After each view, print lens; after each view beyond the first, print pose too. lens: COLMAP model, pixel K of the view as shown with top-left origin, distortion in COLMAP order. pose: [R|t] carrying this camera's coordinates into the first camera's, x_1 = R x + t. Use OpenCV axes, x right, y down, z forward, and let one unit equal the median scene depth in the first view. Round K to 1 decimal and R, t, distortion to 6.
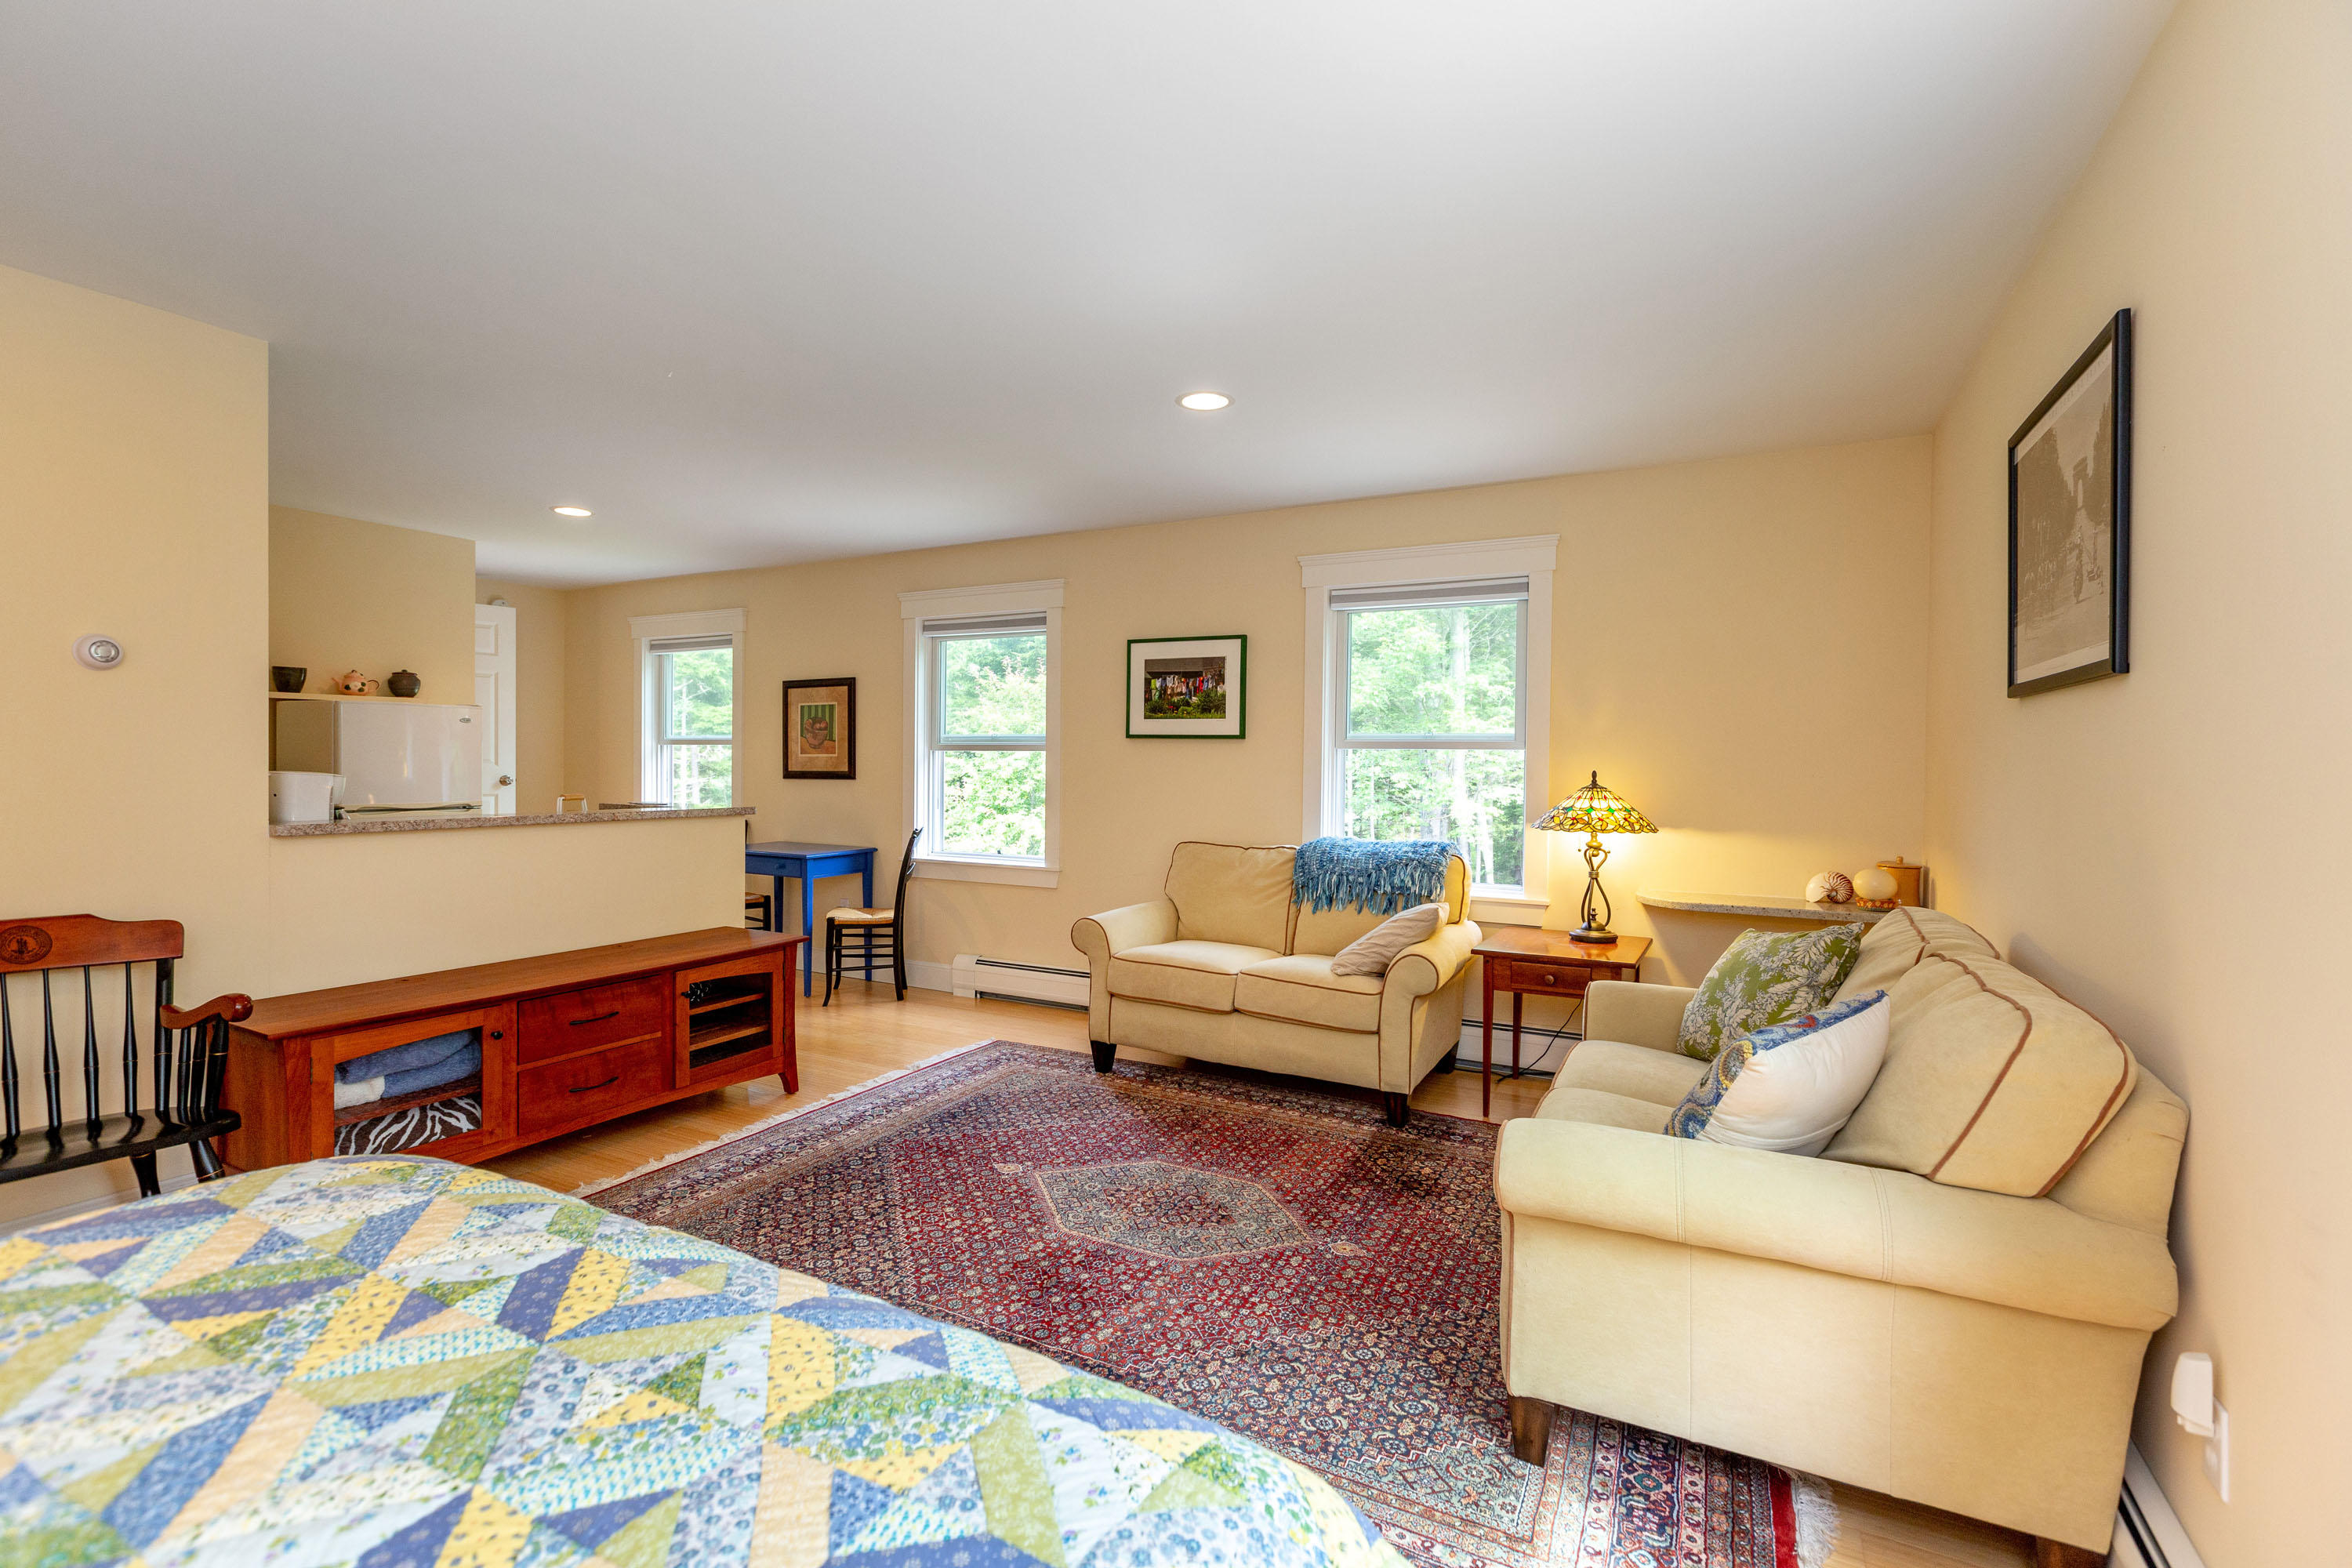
lens RADIAL K [[1053.5, 0, 1175.0], [0, 1053.5, 773.6], [0, 0, 1]] dist [-0.000684, -0.000635]
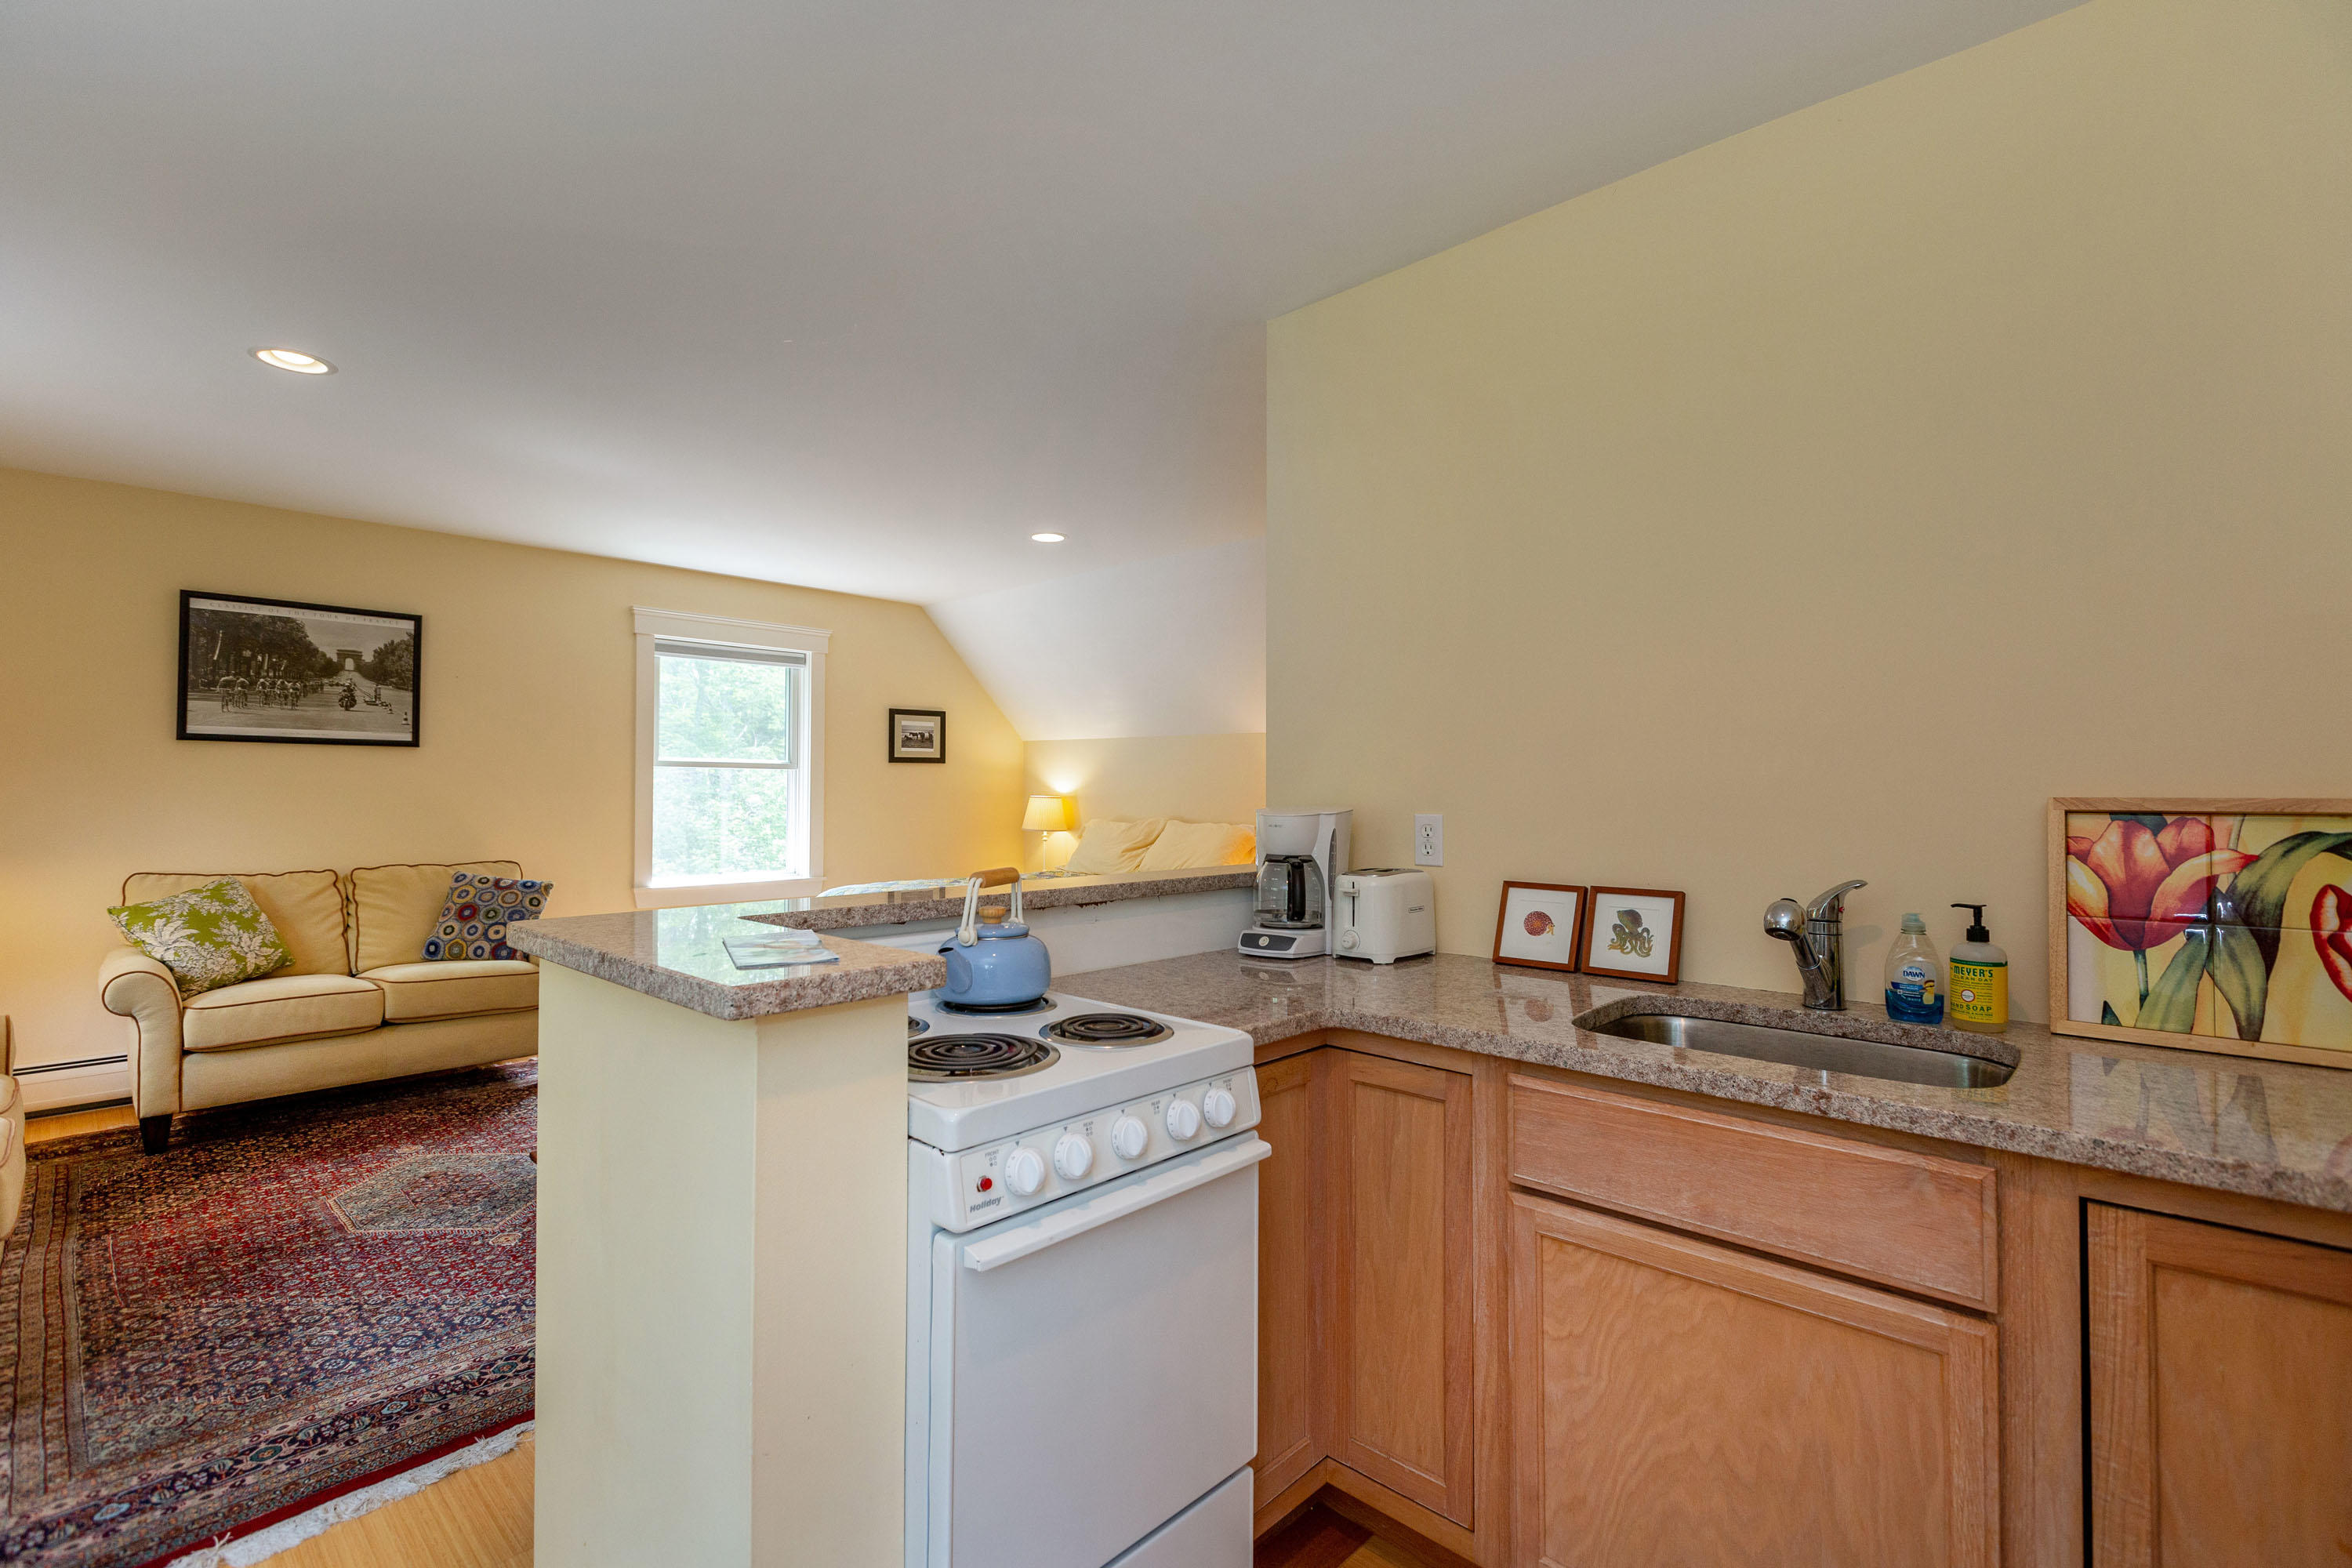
lens RADIAL K [[1053.5, 0, 1175.0], [0, 1053.5, 773.6], [0, 0, 1]] dist [-0.000684, -0.000635]
pose [[-0.967322, -0.005566, 0.253491, -0.922653], [-0.005789, 0.999983, -0.000137, -0.019760], [-0.253486, -0.001600, -0.967338, 1.711382]]
